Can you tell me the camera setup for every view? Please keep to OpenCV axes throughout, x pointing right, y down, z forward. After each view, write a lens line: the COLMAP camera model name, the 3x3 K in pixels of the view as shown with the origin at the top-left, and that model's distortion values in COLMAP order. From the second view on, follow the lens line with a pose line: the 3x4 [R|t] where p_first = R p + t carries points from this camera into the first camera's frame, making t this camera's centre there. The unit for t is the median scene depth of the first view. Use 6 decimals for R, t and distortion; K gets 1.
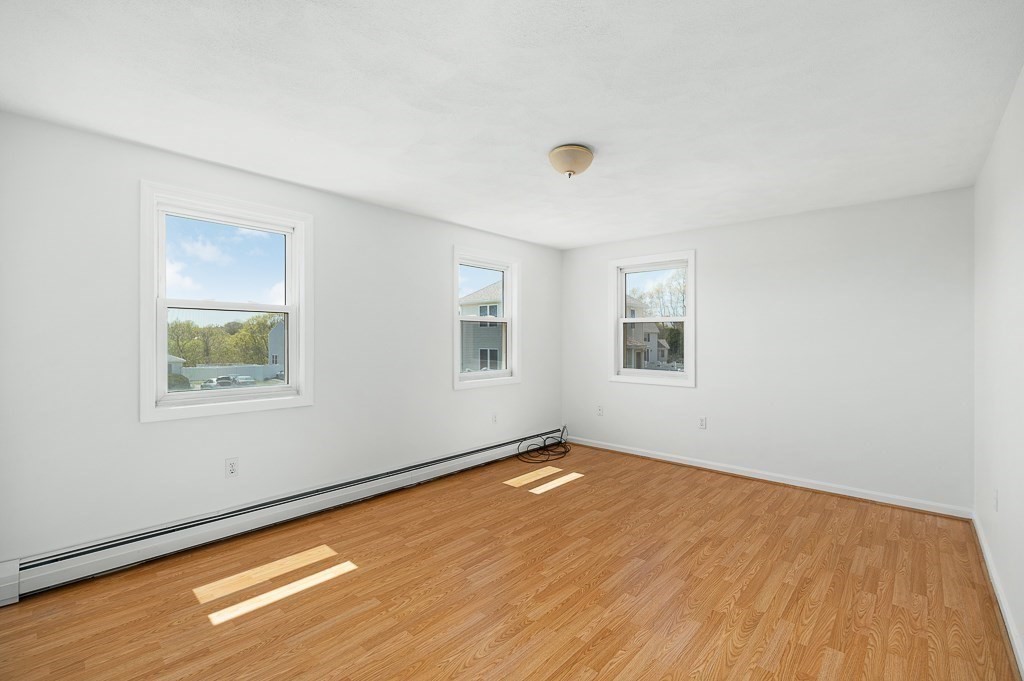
lens RADIAL K [[447.8, 0, 507.8], [0, 447.8, 340.6], [0, 0, 1]] dist [-0.000184, -0.000541]
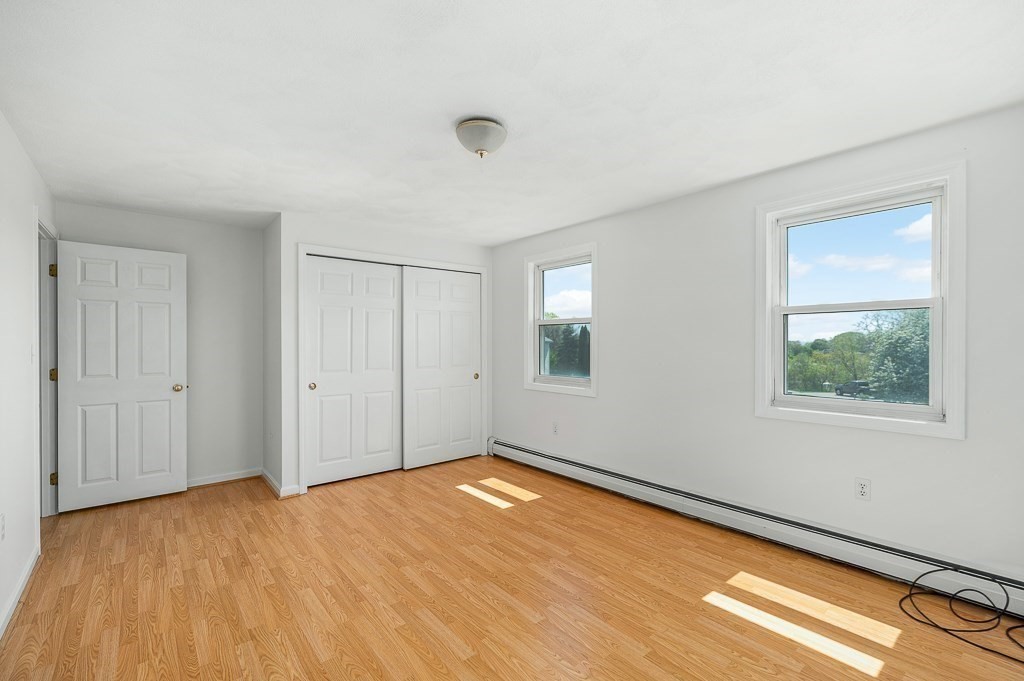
lens RADIAL K [[447.8, 0, 514.4], [0, 447.8, 344.6], [0, 0, 1]] dist [-0.000184, -0.000541]
pose [[-0.134056, 0.000703, -0.990973, 0.937961], [-0.002191, 0.999997, 0.001006, 0.003197], [0.990971, 0.002306, -0.134054, 1.116069]]
